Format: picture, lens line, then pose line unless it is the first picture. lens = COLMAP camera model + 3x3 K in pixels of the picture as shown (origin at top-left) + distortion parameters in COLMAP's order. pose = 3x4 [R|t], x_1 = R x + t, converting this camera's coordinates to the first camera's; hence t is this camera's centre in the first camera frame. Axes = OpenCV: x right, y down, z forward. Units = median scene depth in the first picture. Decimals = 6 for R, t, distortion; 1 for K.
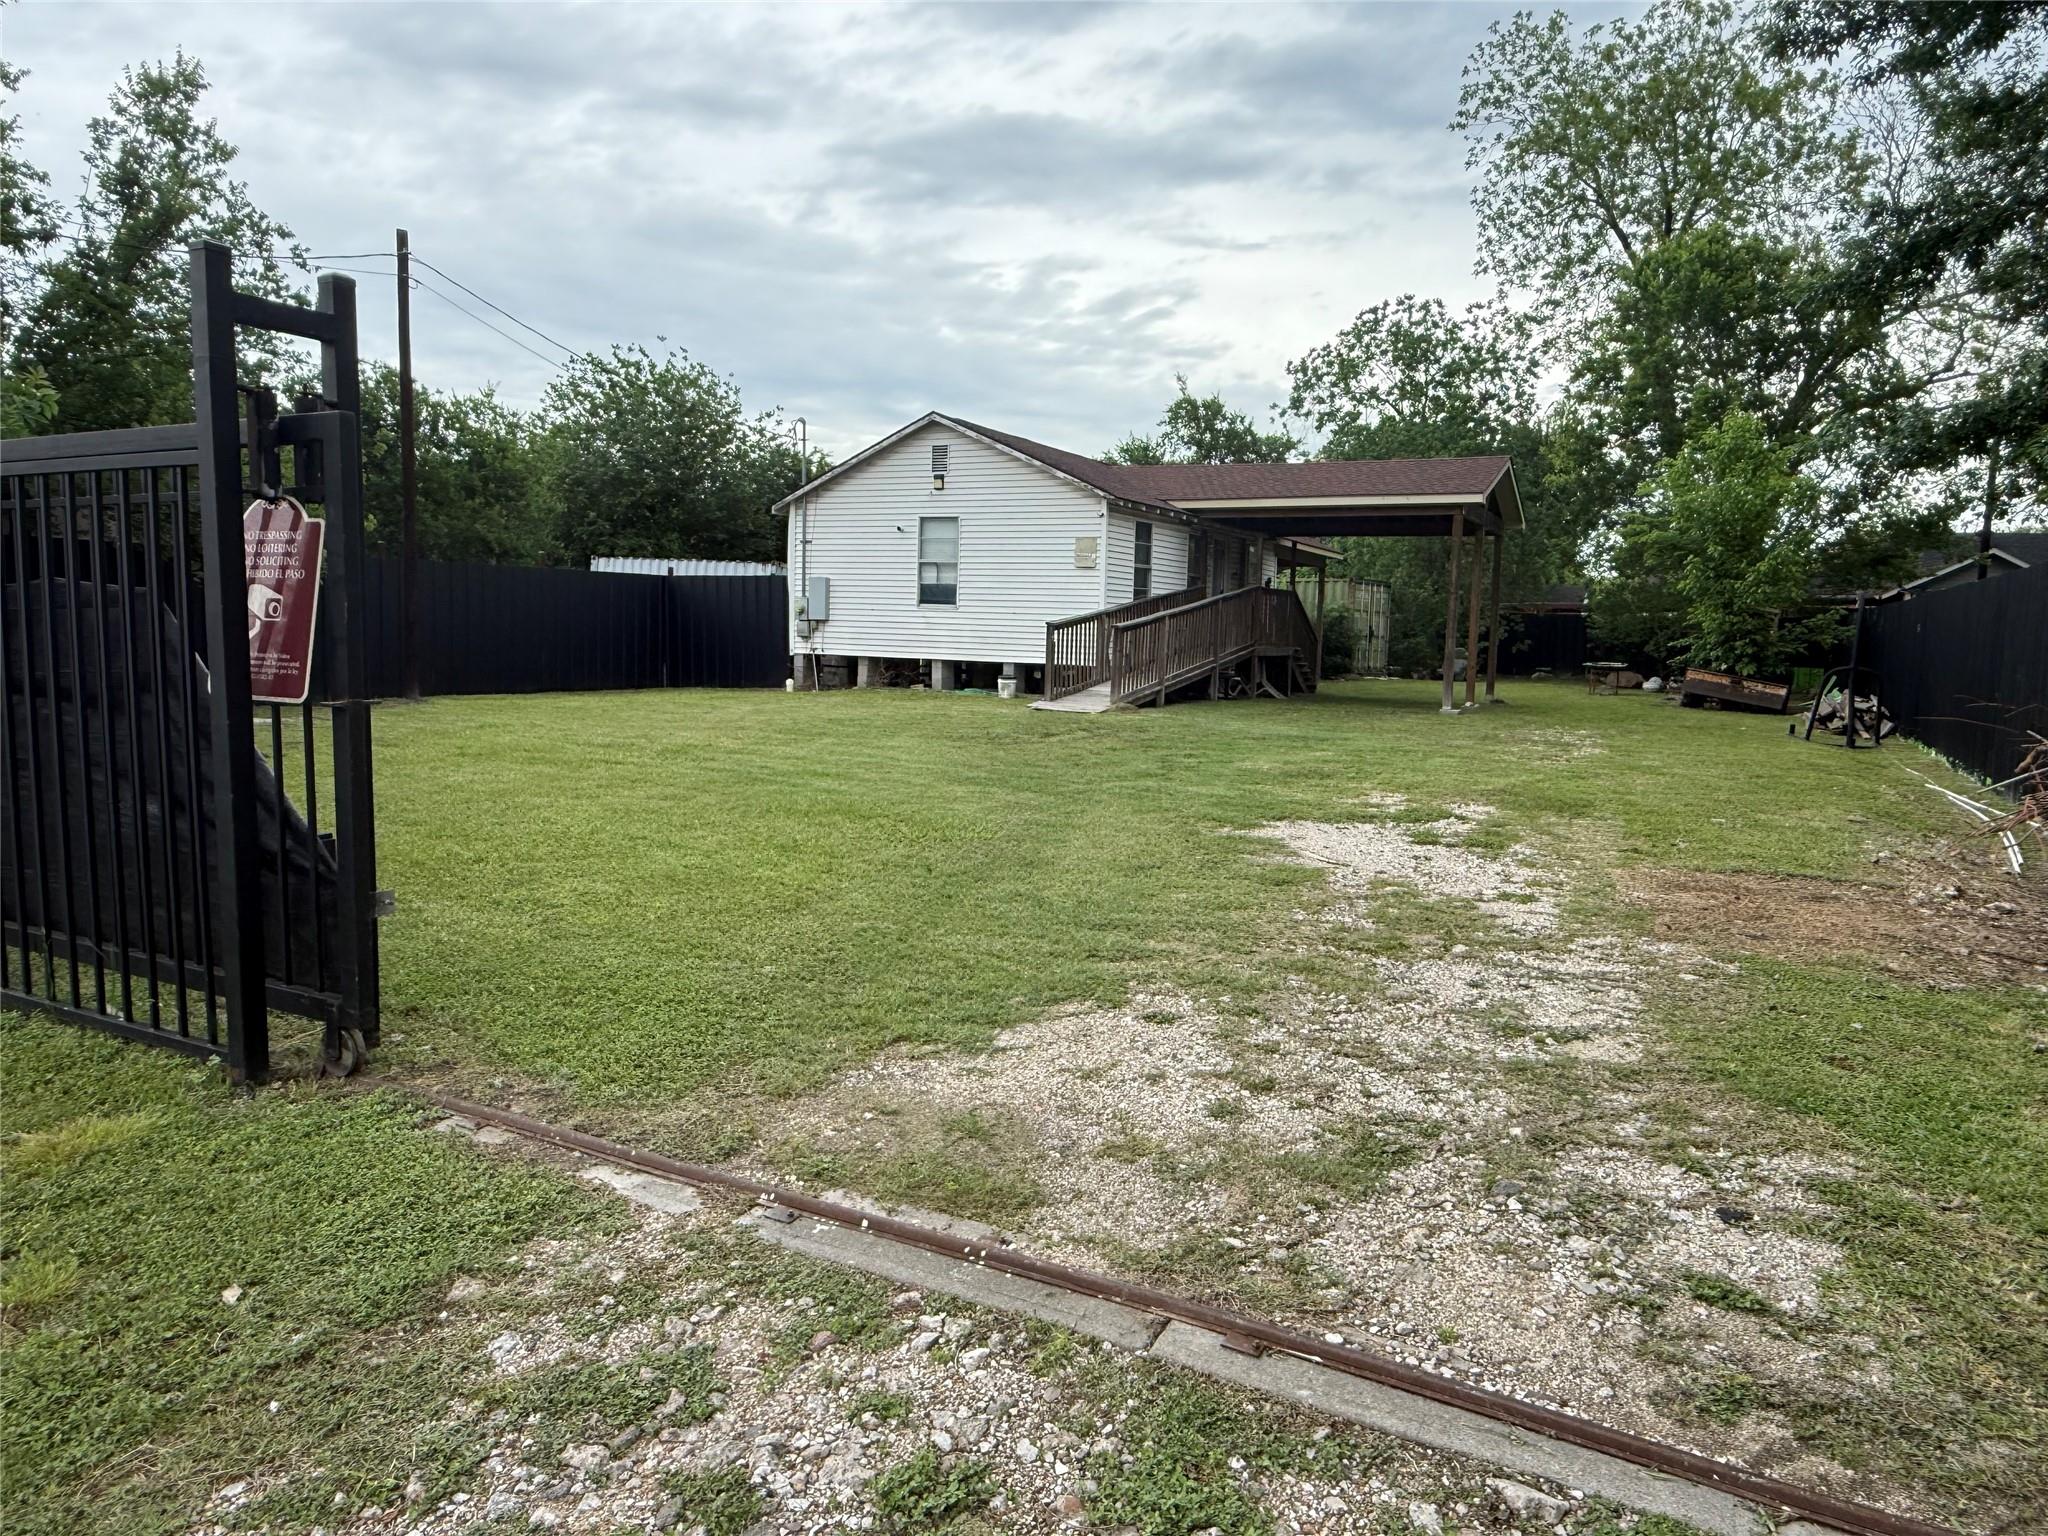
lens RADIAL K [[1312.0, 0, 1030.7], [0, 1312.0, 766.7], [0, 0, 1]] dist [-0.011656, 0.008701]
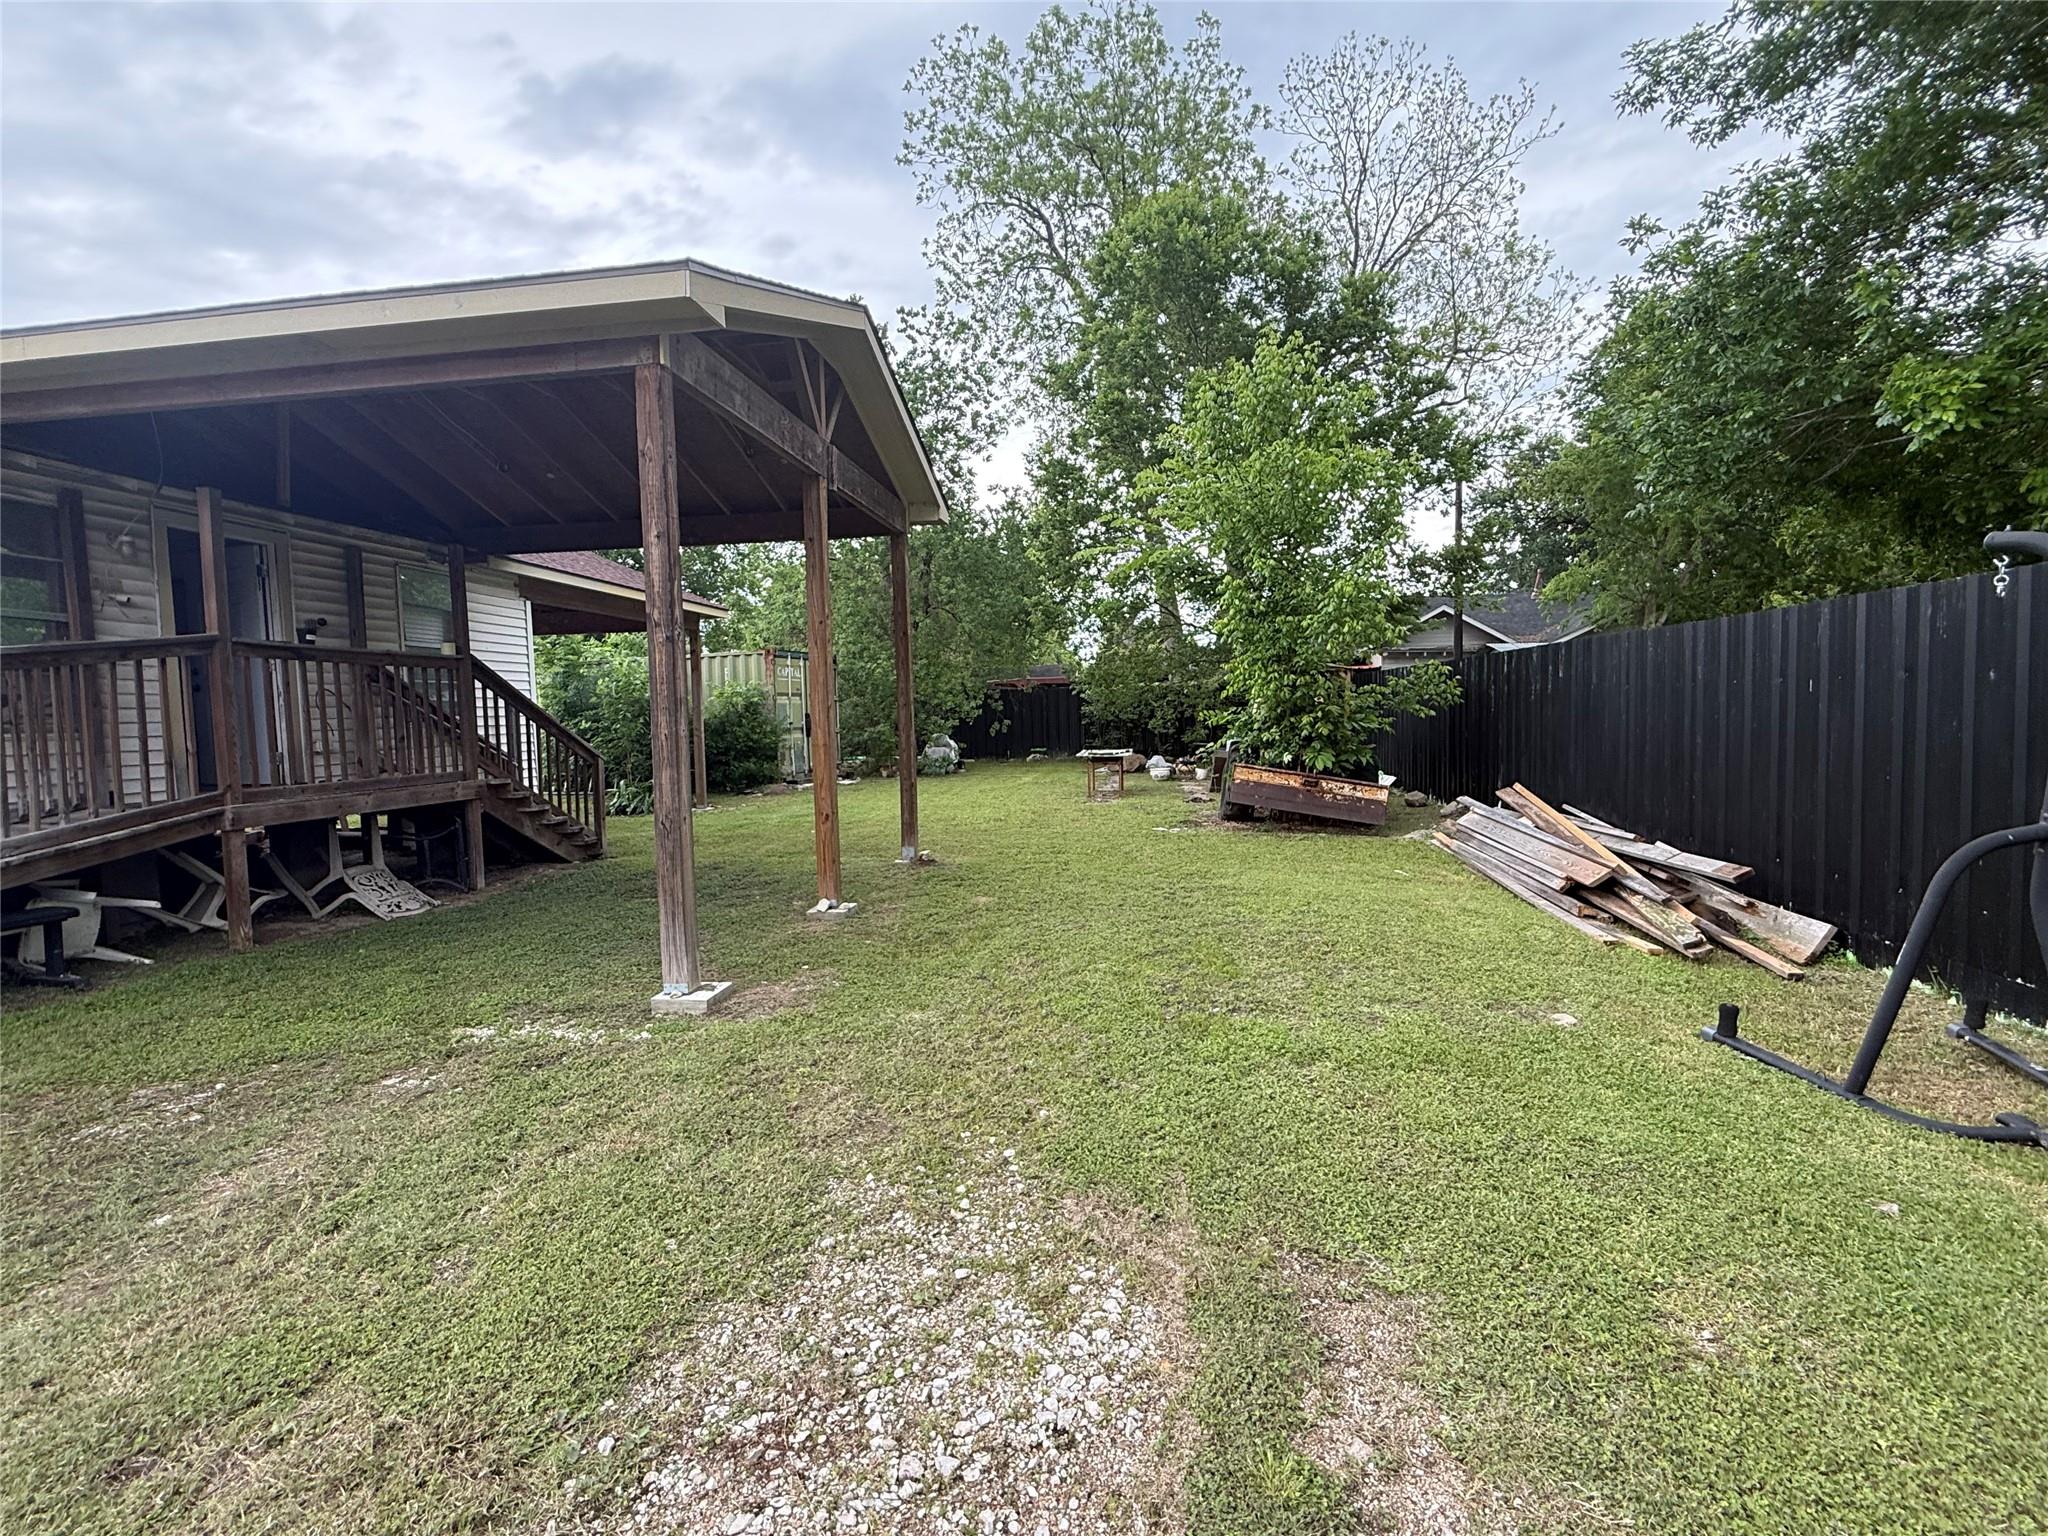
lens RADIAL K [[954.6, 0, 1022.5], [0, 954.6, 765.2], [0, 0, 1]] dist [0.000595, -0.000463]
pose [[0.942974, -0.069072, 0.325622, 0.303479], [0.085050, 0.995759, -0.035073, -0.077135], [-0.321818, 0.060767, 0.944849, 0.702350]]
